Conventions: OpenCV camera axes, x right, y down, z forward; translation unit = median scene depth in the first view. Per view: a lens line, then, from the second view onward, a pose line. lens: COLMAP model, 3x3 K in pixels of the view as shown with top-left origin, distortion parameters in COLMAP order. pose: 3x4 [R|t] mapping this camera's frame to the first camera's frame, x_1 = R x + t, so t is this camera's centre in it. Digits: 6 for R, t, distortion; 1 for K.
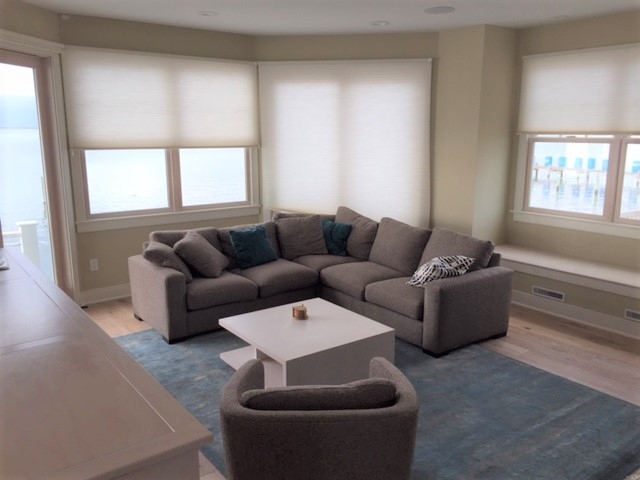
lens RADIAL K [[546.7, 0, 315.7], [0, 546.7, 241.3], [0, 0, 1]] dist [0.034427, -0.045315]
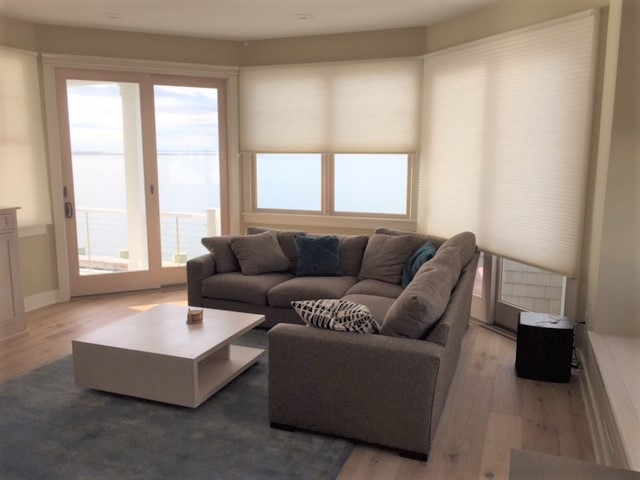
lens RADIAL K [[546.7, 0, 317.1], [0, 546.7, 238.7], [0, 0, 1]] dist [0.034427, -0.045315]
pose [[0.533803, 0.132723, -0.835128, 0.603493], [-0.166630, 0.984751, 0.049994, -0.060824], [0.829029, 0.112471, 0.547779, 0.444813]]
